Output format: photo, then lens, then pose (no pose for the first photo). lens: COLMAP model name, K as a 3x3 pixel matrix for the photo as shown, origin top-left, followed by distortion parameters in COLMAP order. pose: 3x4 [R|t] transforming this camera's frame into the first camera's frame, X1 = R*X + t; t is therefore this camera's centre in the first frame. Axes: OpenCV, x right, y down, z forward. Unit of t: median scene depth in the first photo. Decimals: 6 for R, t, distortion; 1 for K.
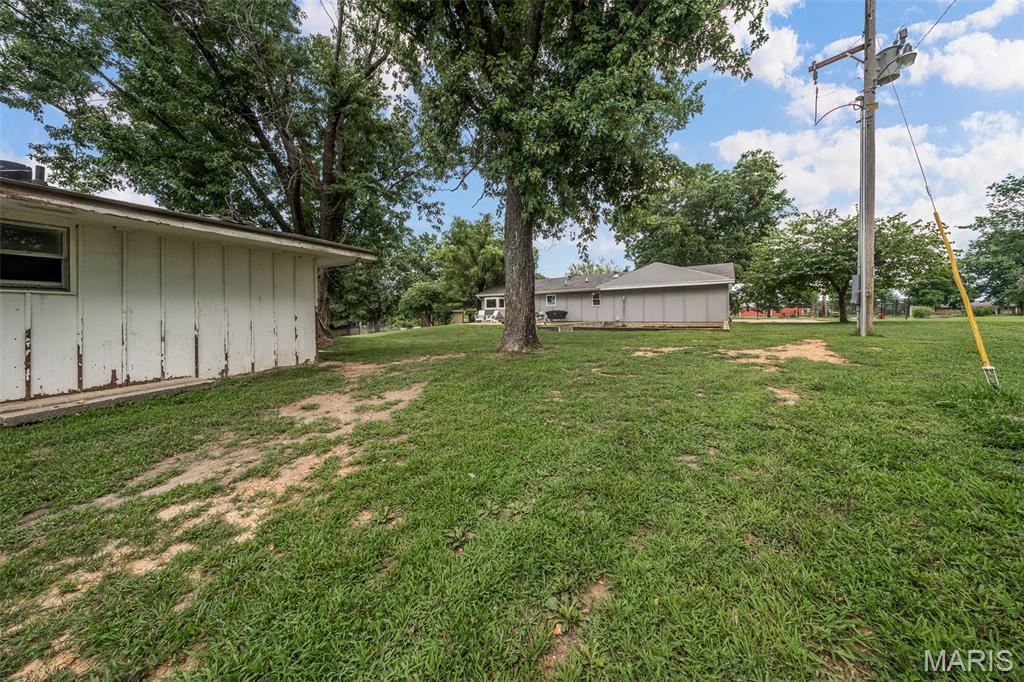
lens RADIAL K [[308.9, 0, 514.2], [0, 308.9, 335.7], [0, 0, 1]] dist [0.000102, -0.002010]
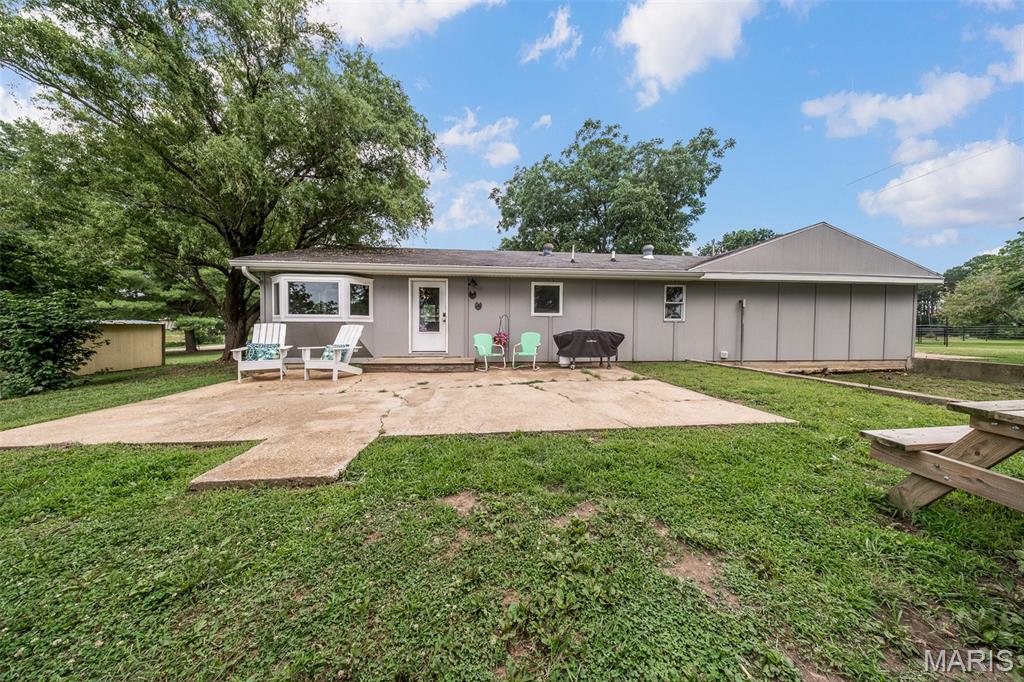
lens RADIAL K [[308.9, 0, 514.2], [0, 308.9, 335.7], [0, 0, 1]] dist [0.000102, -0.002010]
pose [[0.780611, -0.003438, 0.625007, -0.311710], [0.032844, 0.998829, -0.035527, -0.172897], [-0.624153, 0.048260, 0.779810, 2.051449]]
